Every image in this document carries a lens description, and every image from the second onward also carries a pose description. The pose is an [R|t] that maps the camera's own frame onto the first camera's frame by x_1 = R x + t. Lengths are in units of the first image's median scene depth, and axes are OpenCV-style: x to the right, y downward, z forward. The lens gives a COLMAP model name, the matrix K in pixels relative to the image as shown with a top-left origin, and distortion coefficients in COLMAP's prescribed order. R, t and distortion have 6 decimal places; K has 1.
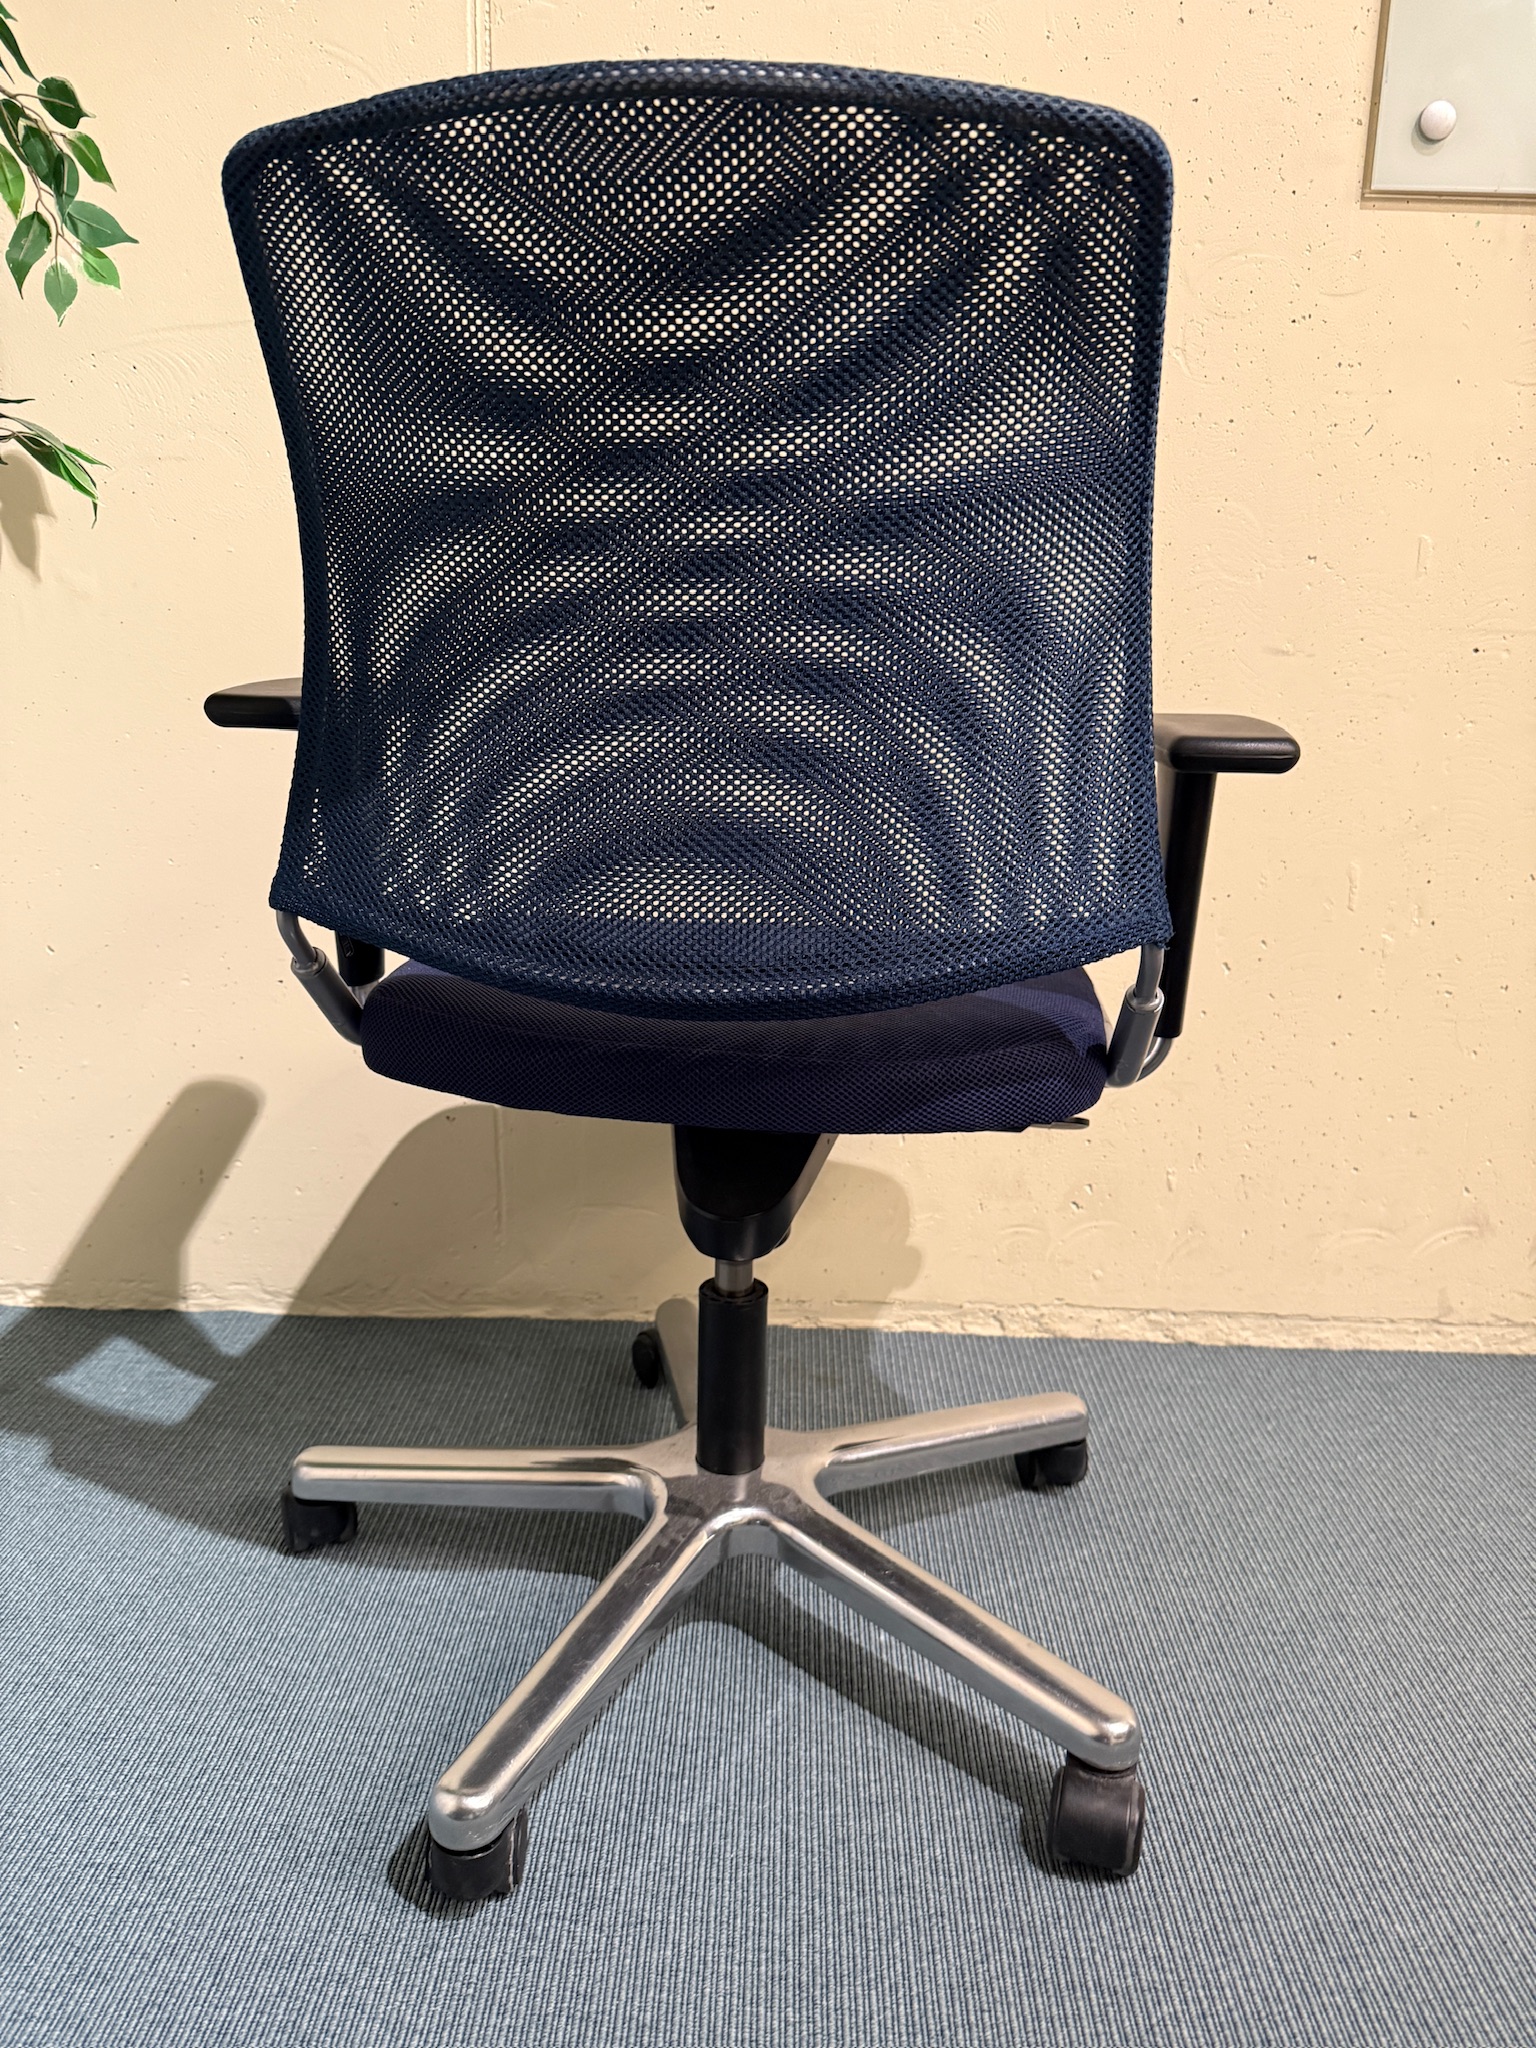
lens RADIAL K [[1417.5, 0, 768.0], [0, 1417.5, 1024.0], [0, 0, 1]] dist [-0.007041, -0.001126]
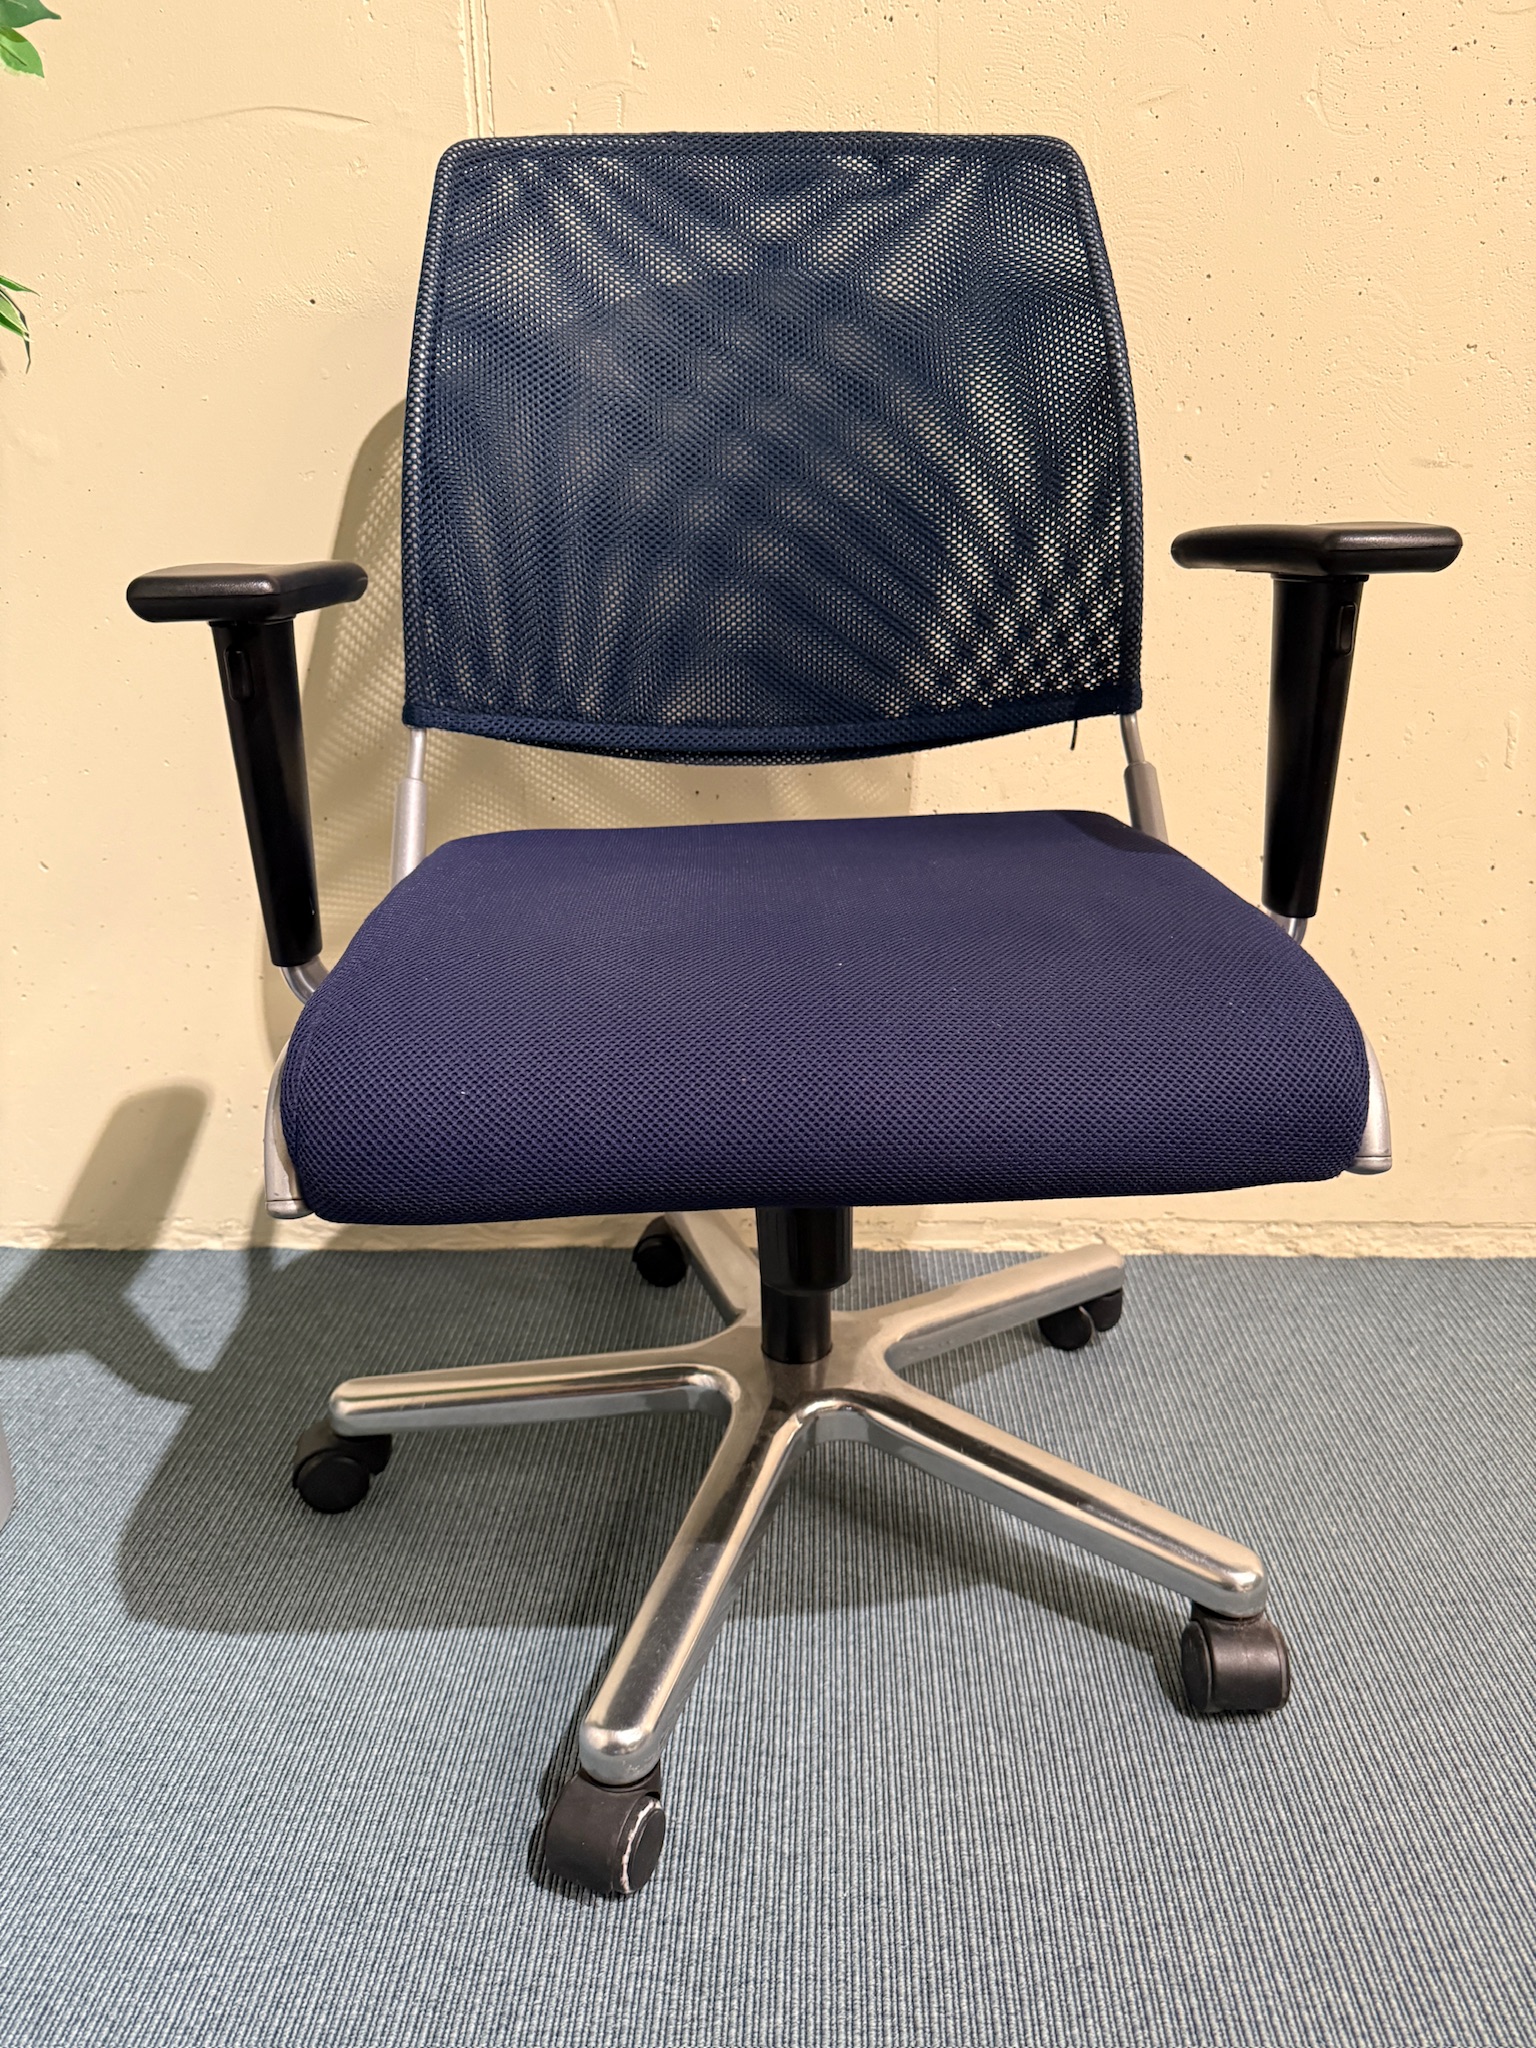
lens RADIAL K [[1427.1, 0, 768.0], [0, 1427.1, 1024.0], [0, 0, 1]] dist [-0.004335, -0.005443]
pose [[0.998774, -0.032355, -0.037475, -0.017052], [0.035650, 0.995226, 0.090858, -0.024126], [0.034356, -0.092083, 0.995159, 0.126839]]
